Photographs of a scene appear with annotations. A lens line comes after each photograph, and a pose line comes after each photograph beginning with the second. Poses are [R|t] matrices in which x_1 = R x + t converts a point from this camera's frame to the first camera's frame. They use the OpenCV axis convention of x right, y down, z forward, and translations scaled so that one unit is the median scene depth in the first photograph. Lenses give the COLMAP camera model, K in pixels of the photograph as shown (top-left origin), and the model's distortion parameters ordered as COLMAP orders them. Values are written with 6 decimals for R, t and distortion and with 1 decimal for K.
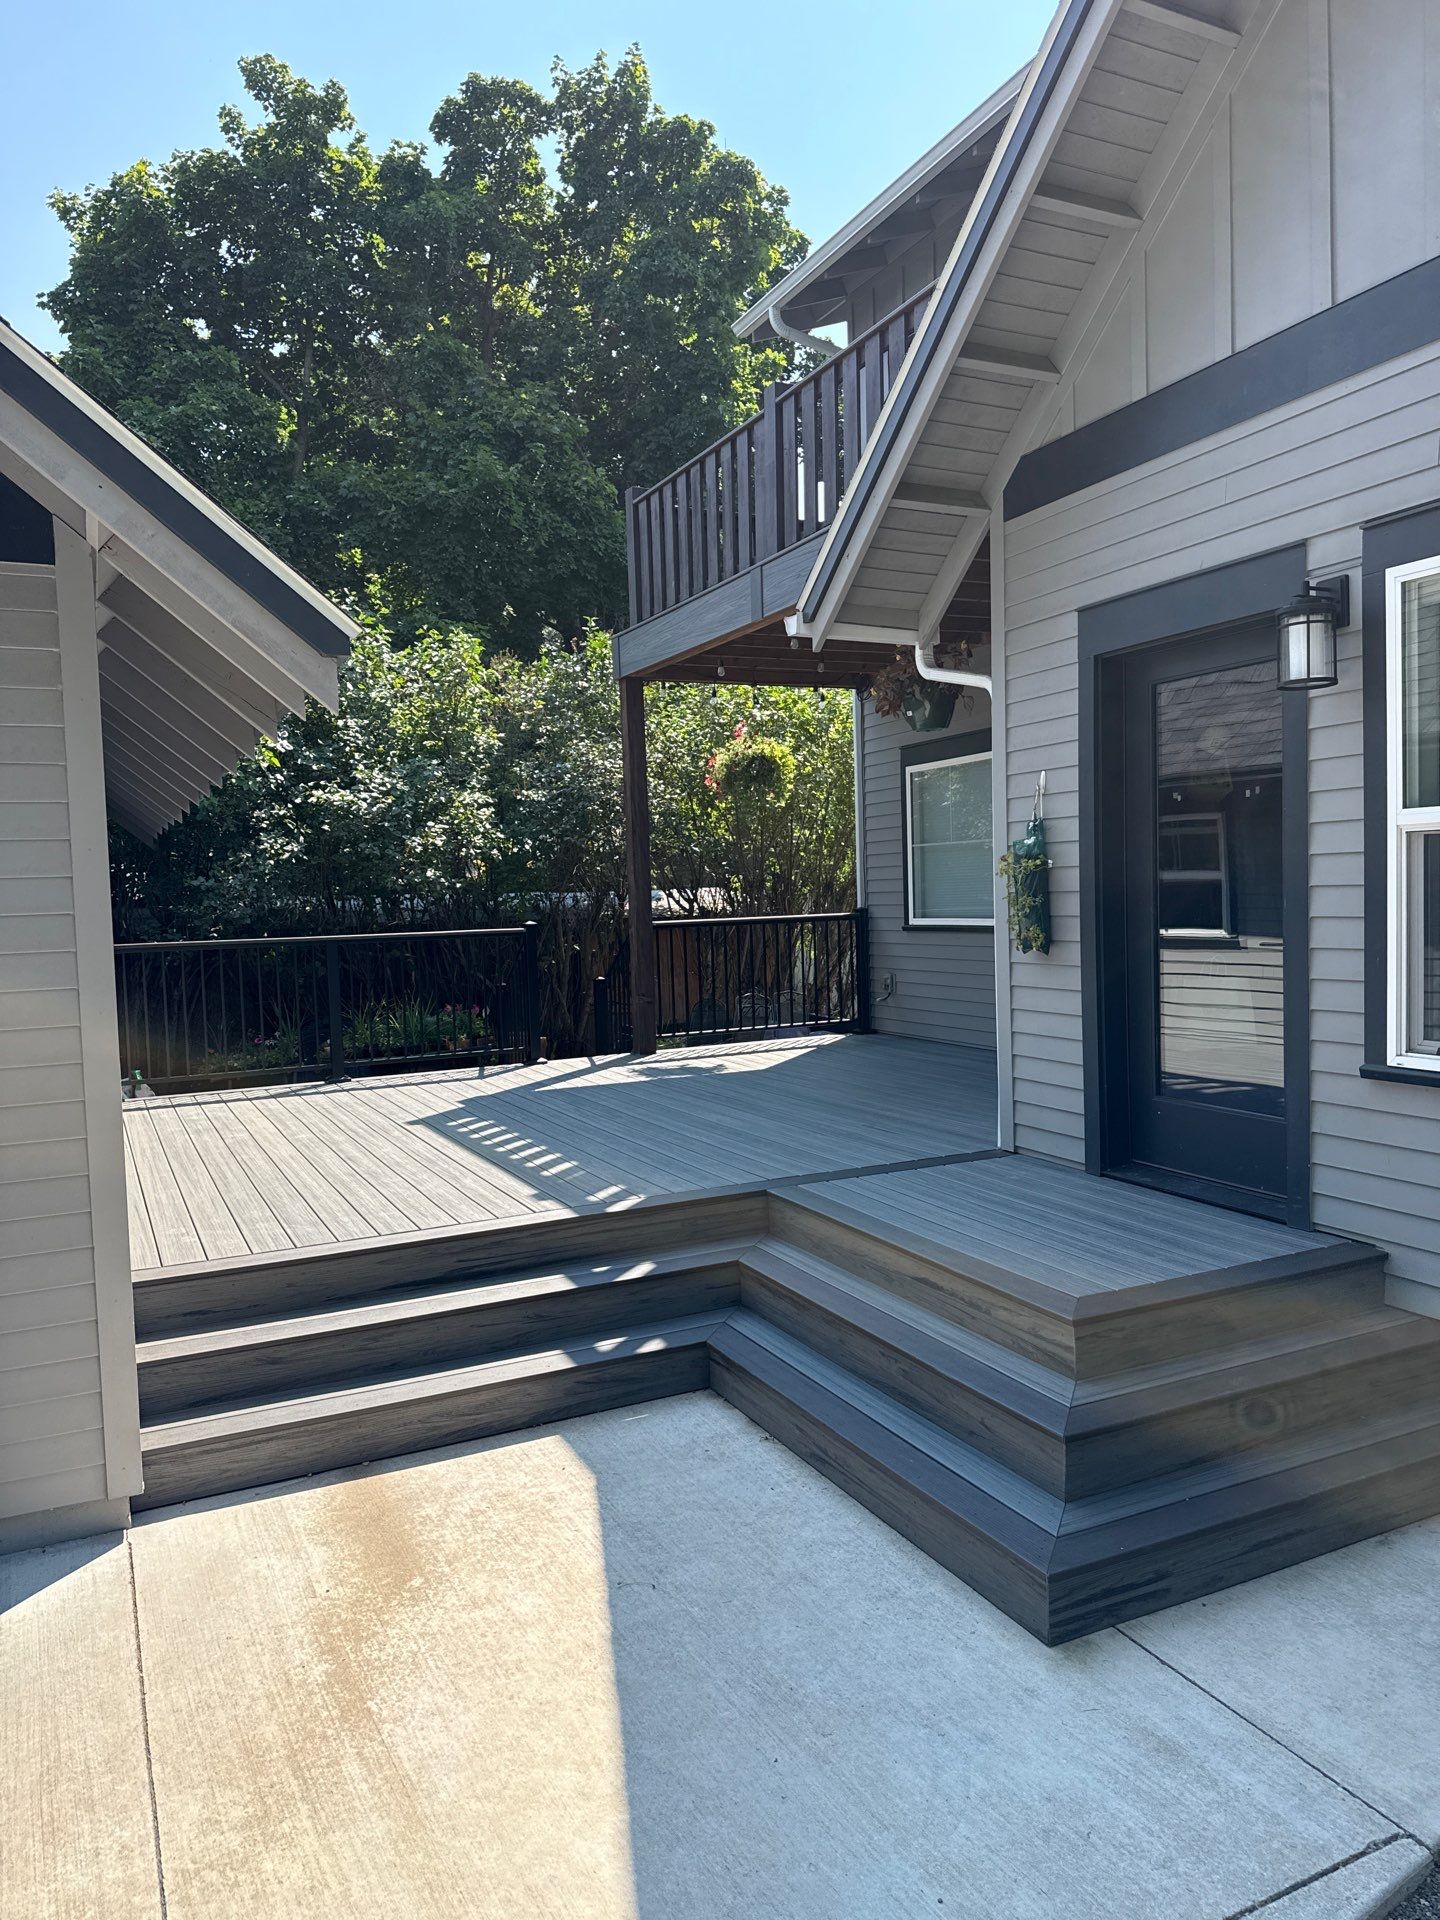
lens RADIAL K [[1322.8, 0, 714.2], [0, 1322.8, 975.1], [0, 0, 1]] dist [0.071280, -0.097352]
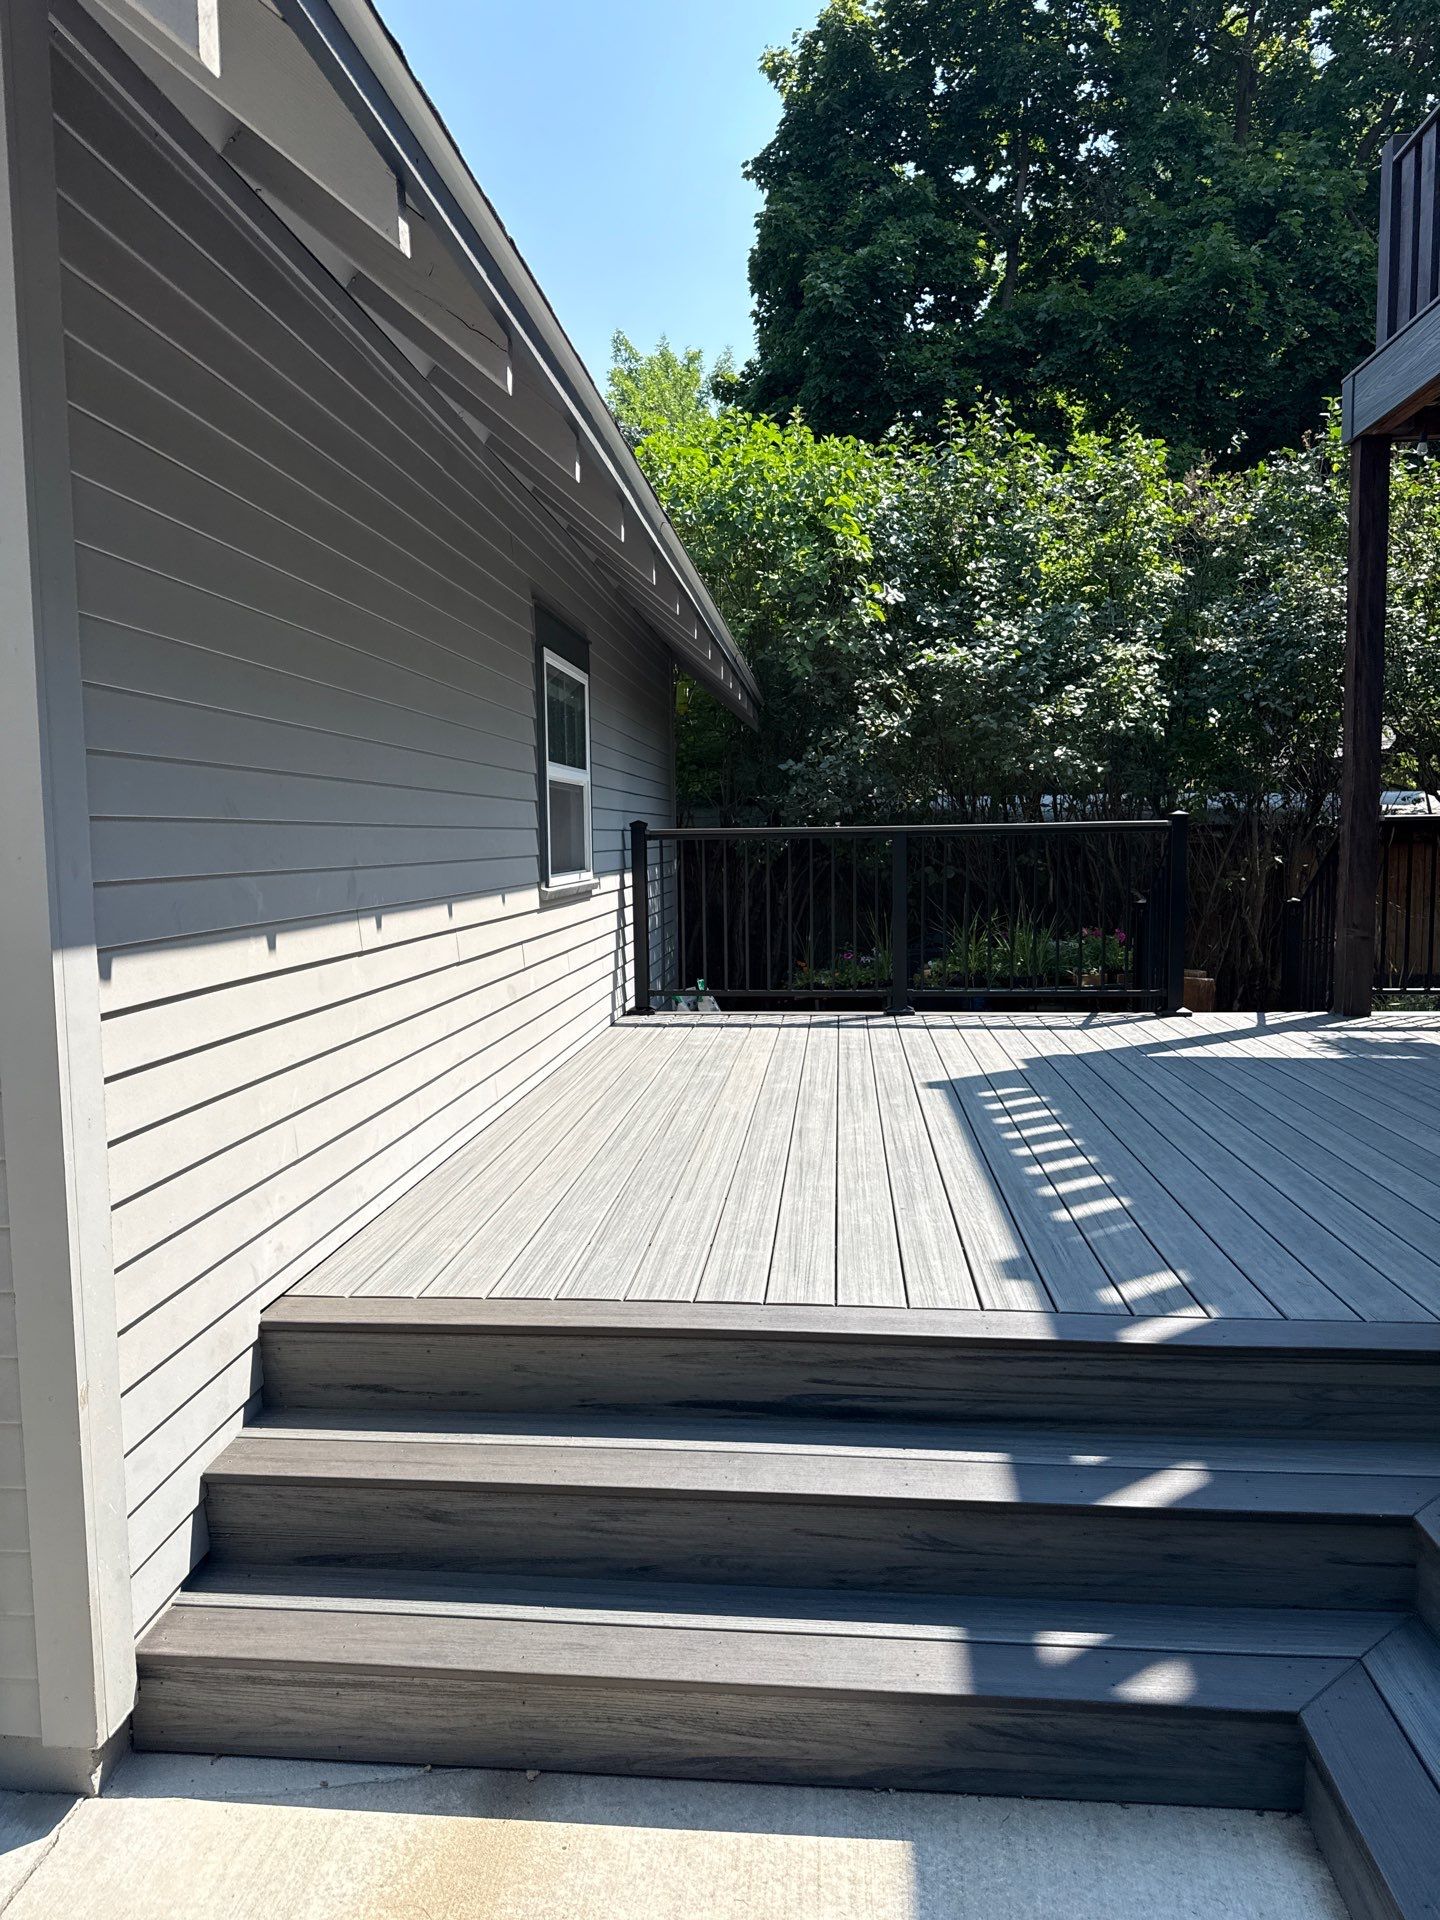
lens RADIAL K [[1322.8, 0, 714.2], [0, 1322.8, 975.1], [0, 0, 1]] dist [0.071280, -0.097352]
pose [[0.855724, 0.074315, -0.512067, 0.015761], [-0.046635, 0.996682, 0.066713, 0.009040], [0.515326, -0.033208, 0.856351, 0.242588]]
